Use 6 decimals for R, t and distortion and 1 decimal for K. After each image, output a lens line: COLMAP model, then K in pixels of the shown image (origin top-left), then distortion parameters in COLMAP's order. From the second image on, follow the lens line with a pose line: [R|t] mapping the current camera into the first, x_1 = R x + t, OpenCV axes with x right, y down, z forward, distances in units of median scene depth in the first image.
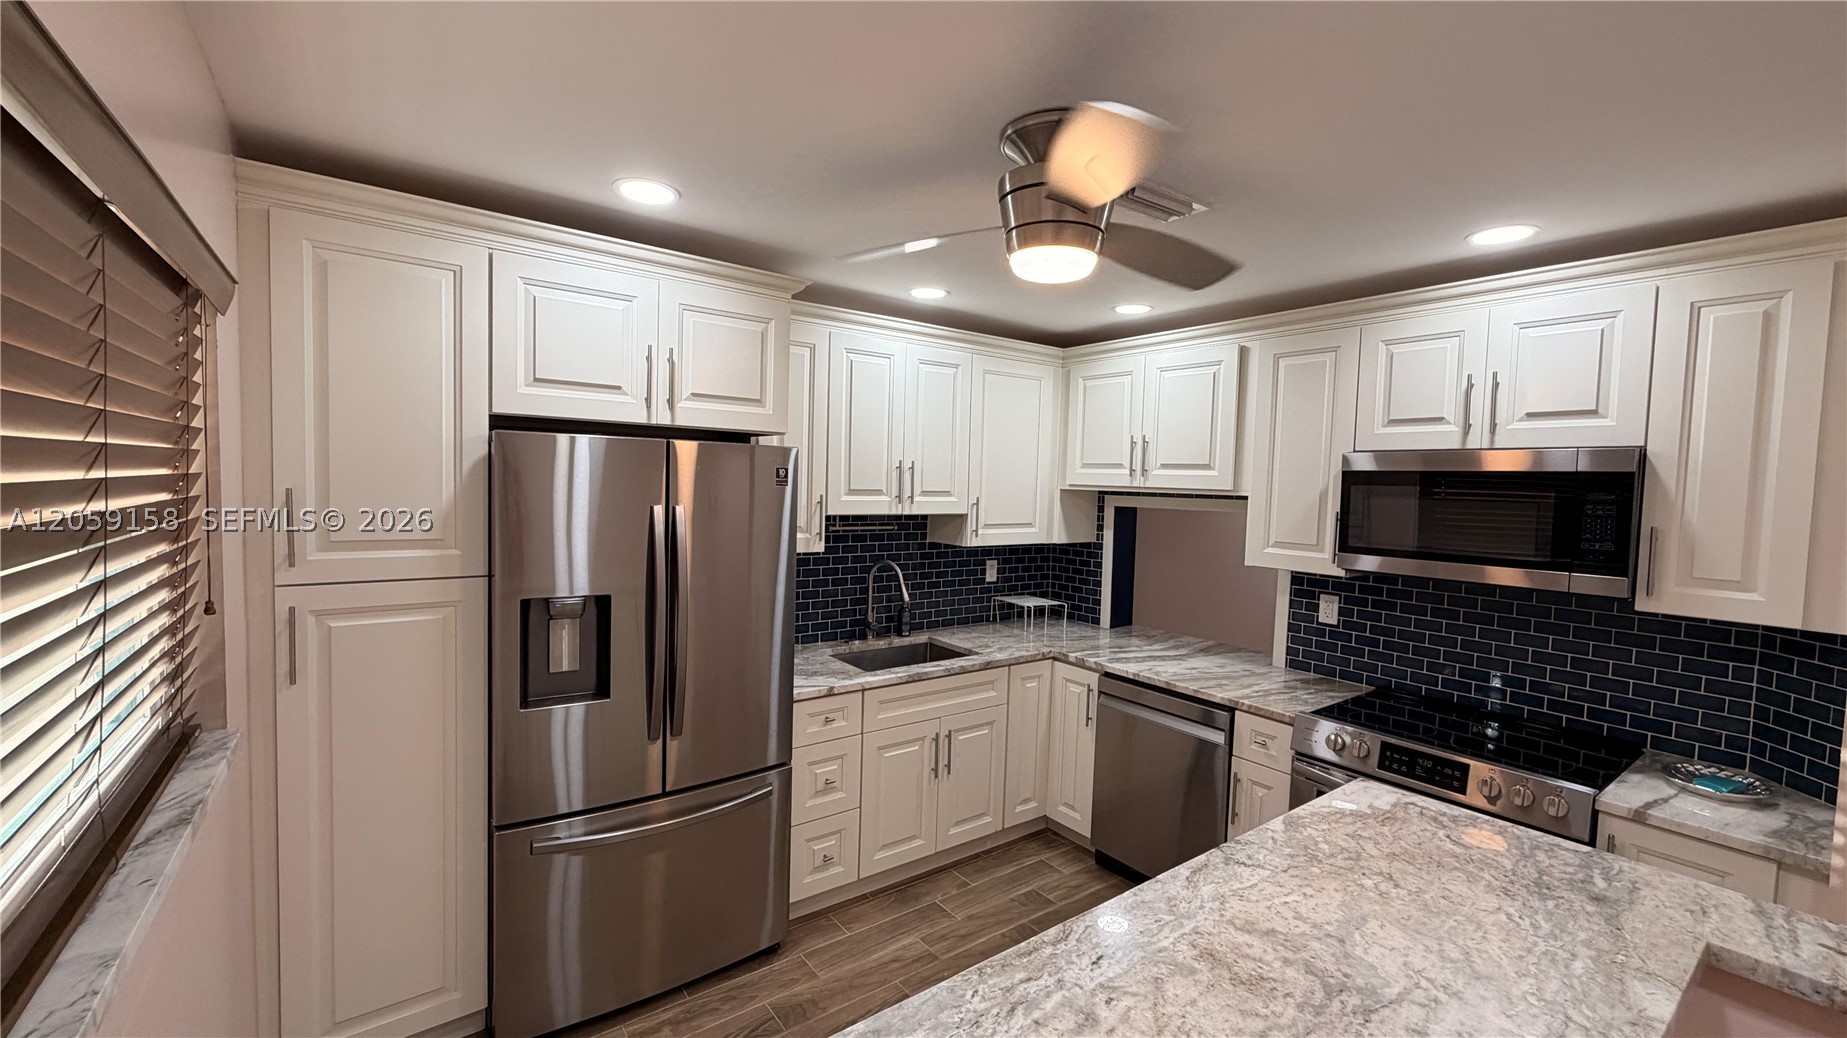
lens RADIAL K [[741.4, 0, 923.8], [0, 741.4, 519.6], [0, 0, 1]] dist [0.002766, 0.000057]
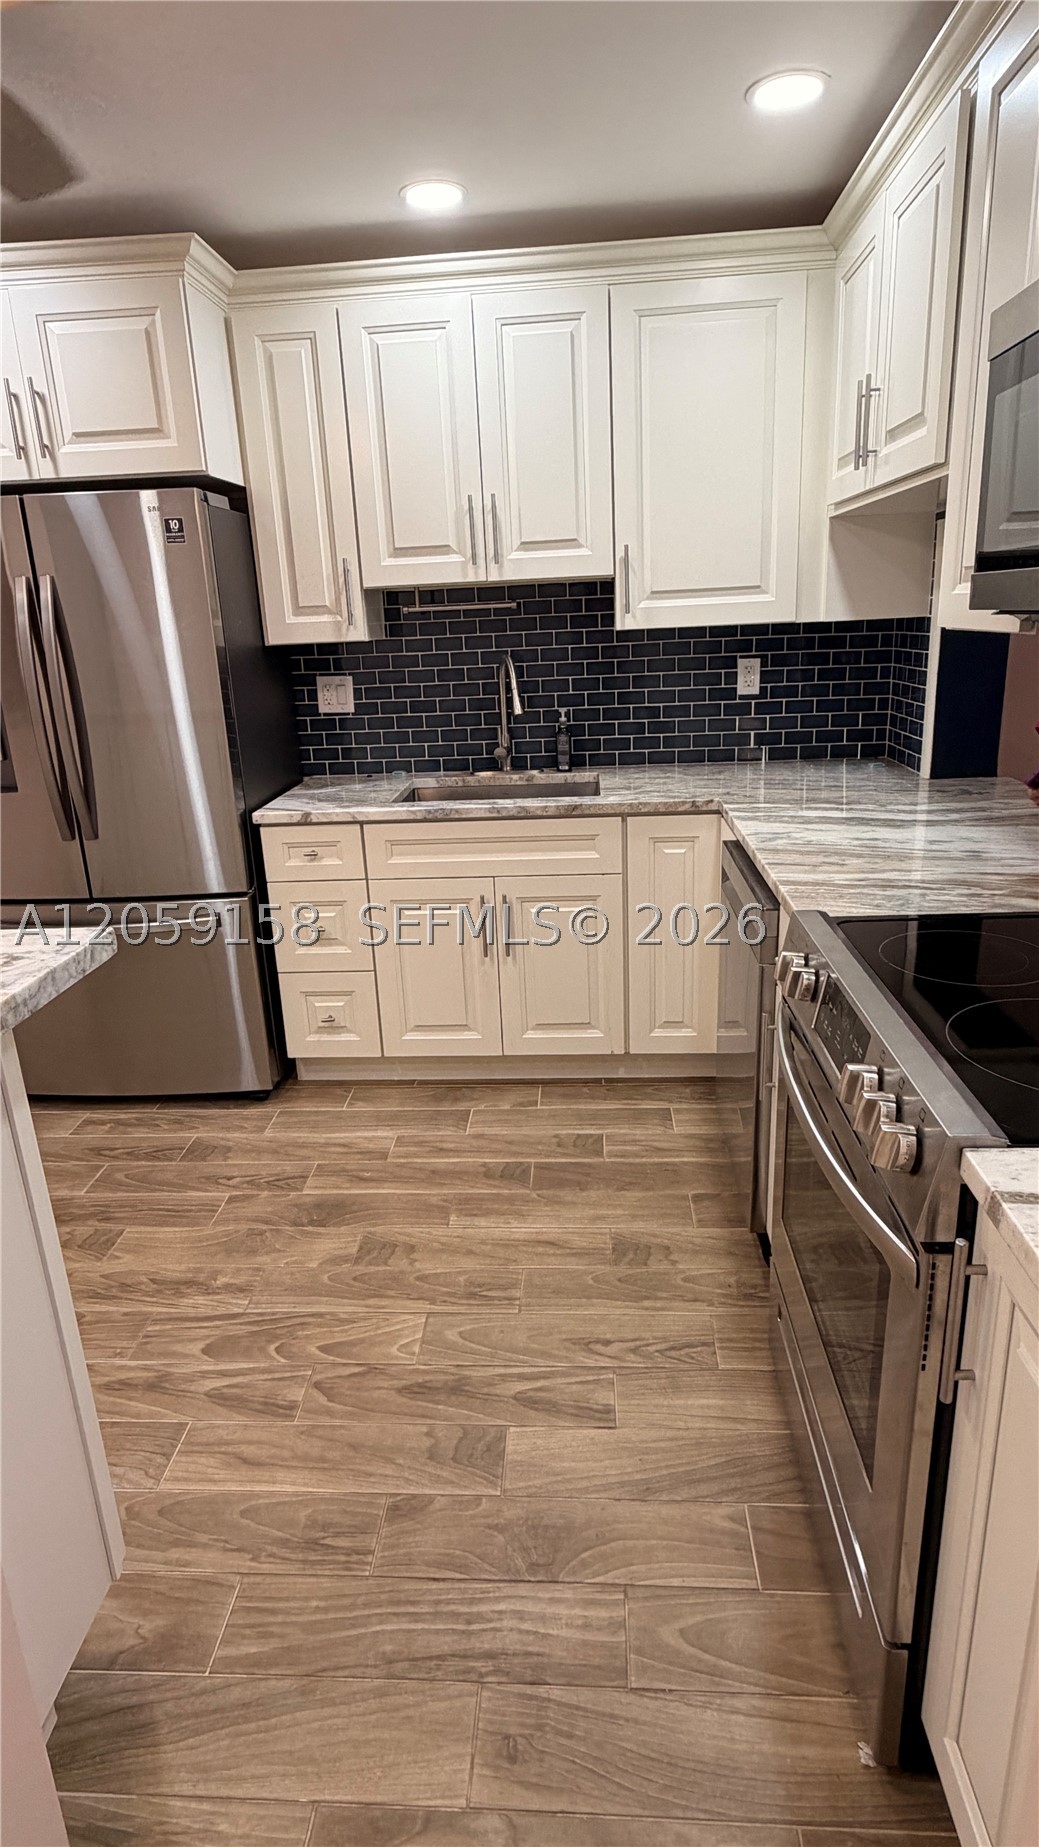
lens RADIAL K [[1001.4, 0, 519.7], [0, 1001.4, 923.9], [0, 0, 1]] dist [-0.000446, -0.000879]
pose [[0.761469, 0.134531, -0.634087, 0.646815], [0.030580, 0.969680, 0.242456, 0.079071], [0.647480, -0.204013, 0.734268, 0.302916]]
